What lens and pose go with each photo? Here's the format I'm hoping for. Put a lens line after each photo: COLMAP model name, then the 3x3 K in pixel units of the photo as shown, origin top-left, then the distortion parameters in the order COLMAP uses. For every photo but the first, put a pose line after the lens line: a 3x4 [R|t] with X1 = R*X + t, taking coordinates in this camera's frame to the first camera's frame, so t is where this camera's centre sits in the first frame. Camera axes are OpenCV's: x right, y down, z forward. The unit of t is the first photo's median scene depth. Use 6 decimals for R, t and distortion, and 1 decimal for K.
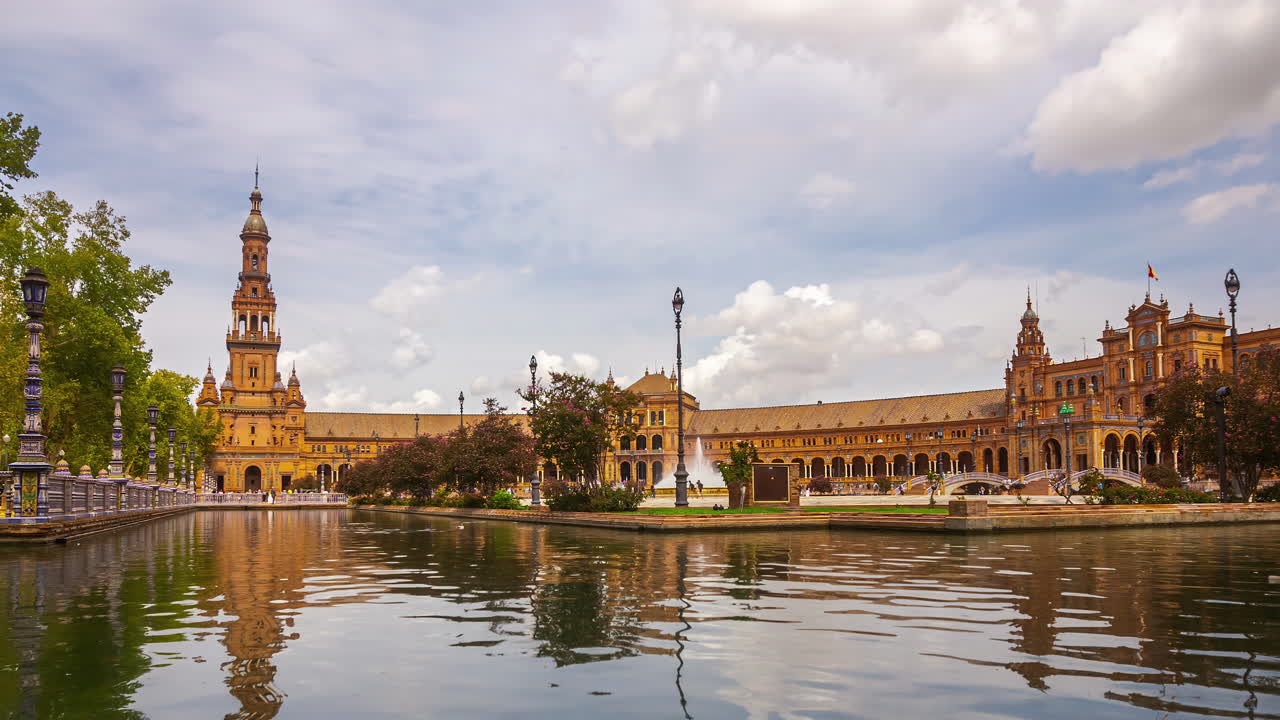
lens RADIAL K [[1542.1, 0, 640.0], [0, 1542.1, 360.0], [0, 0, 1]] dist [-0.001577, 0.001030]
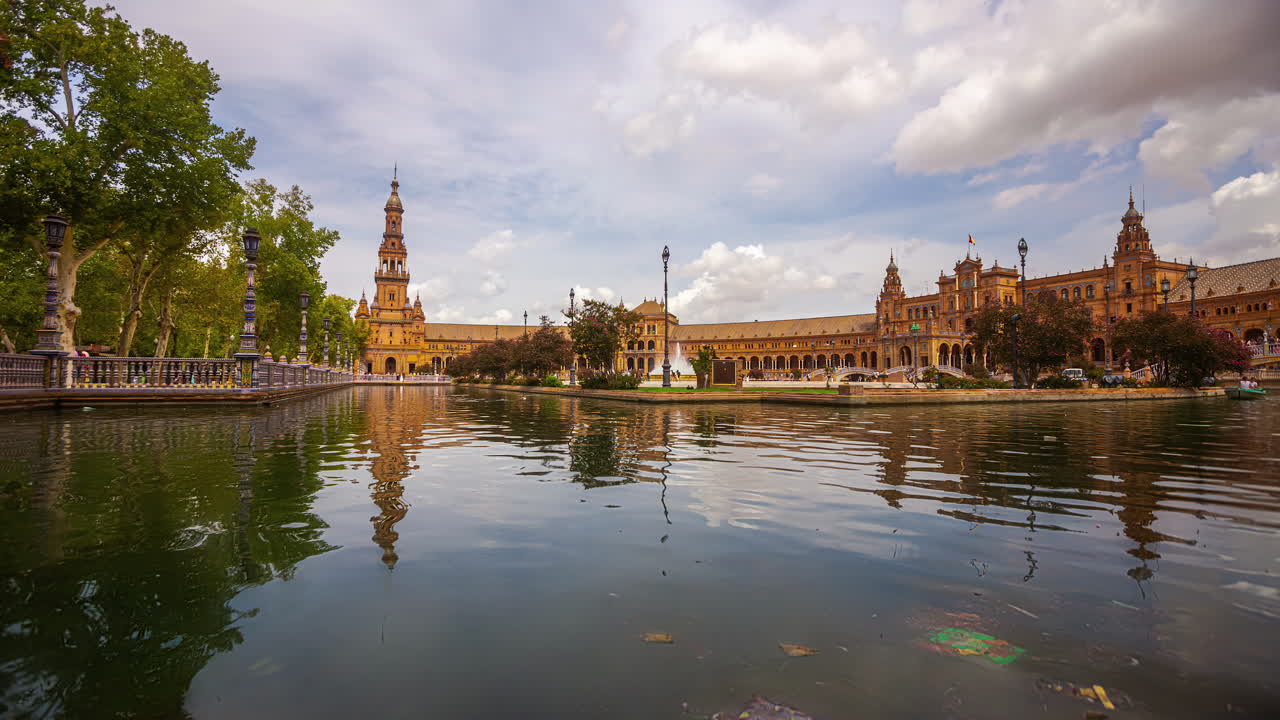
lens RADIAL K [[1100.0, 0, 640.0], [0, 1100.0, 360.0], [0, 0, 1]] dist [0.001846, 0.003959]
pose [[0.999925, 0.012210, 0.000040, -0.000045], [-0.012186, 0.997825, 0.064777, -0.003350], [0.000751, -0.064772, 0.997900, -0.105647]]
